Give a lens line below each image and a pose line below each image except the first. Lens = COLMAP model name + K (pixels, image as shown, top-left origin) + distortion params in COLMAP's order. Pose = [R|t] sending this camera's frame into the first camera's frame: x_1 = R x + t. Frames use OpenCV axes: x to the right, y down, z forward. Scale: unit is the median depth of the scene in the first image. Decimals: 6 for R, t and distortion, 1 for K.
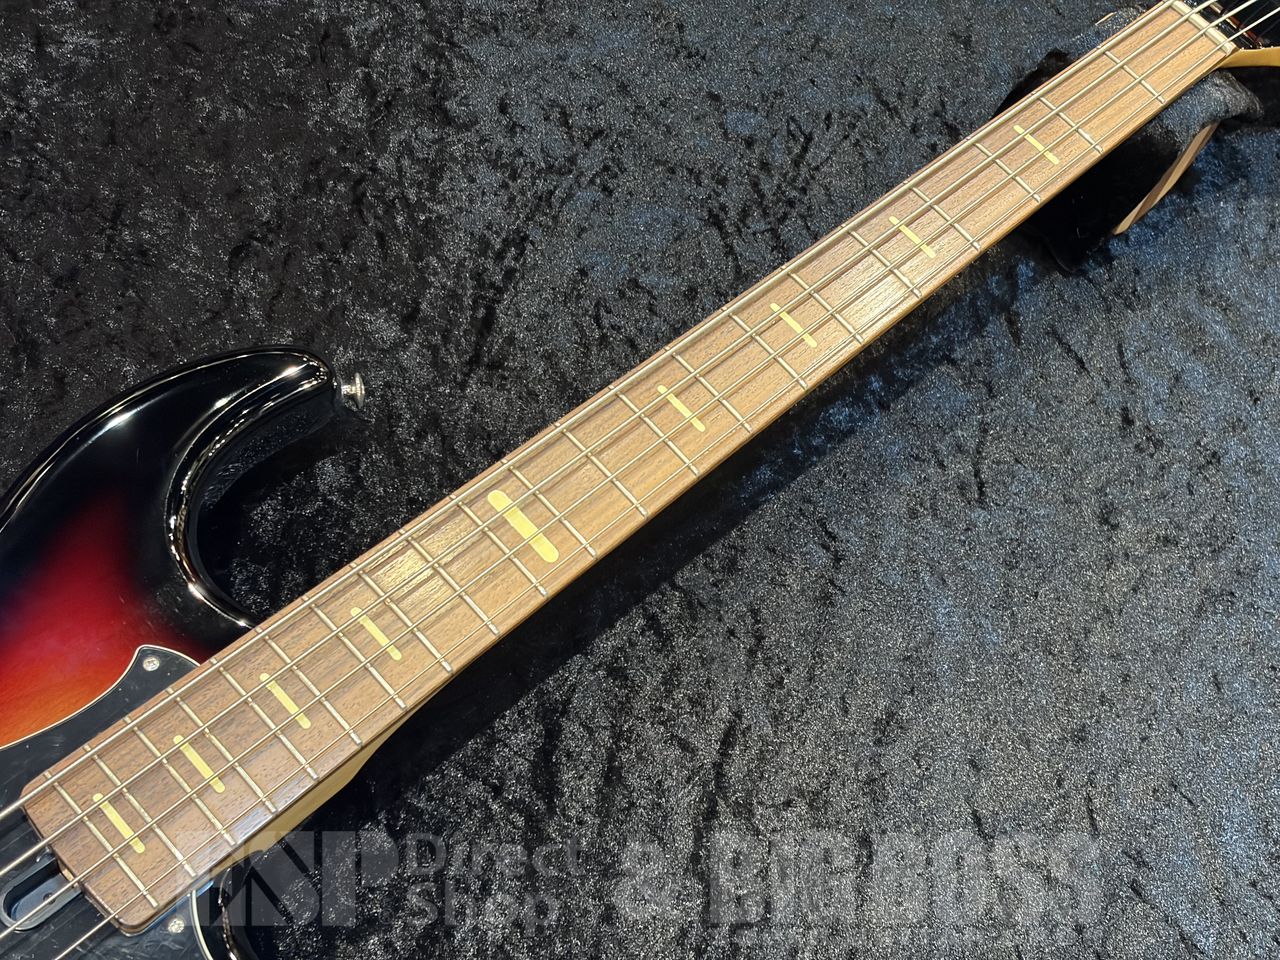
lens RADIAL K [[1991.7, 0, 640.0], [0, 1991.7, 480.0], [0, 0, 1]] dist [0.281118, -1.229839]
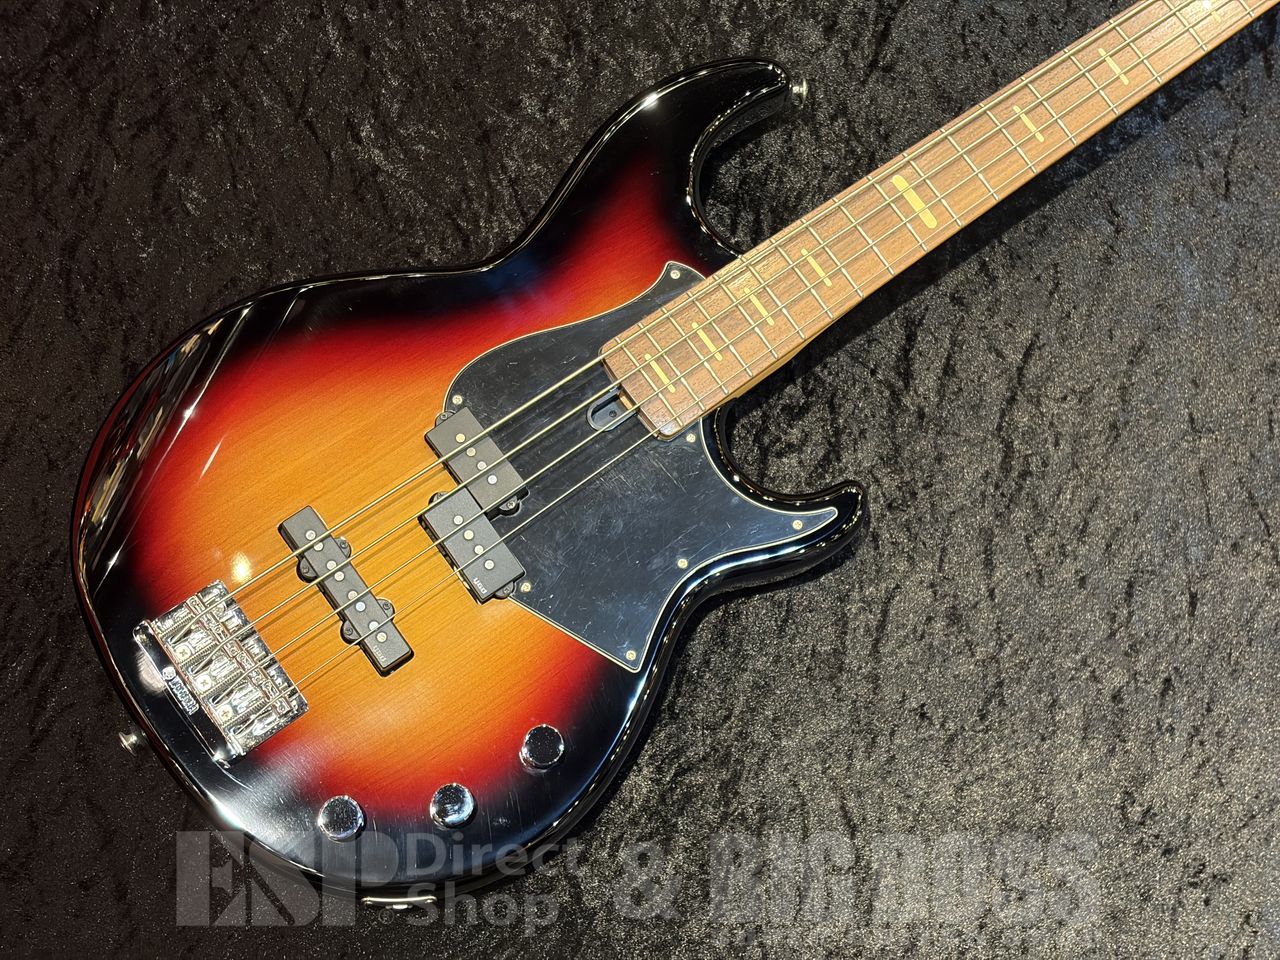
lens RADIAL K [[1991.7, 0, 640.0], [0, 1991.7, 480.0], [0, 0, 1]] dist [0.281118, -1.229839]
pose [[0.992457, 0.101207, -0.069183, -0.118866], [-0.082593, 0.969024, 0.232745, -0.093193], [0.090596, -0.225276, 0.970074, -0.451672]]
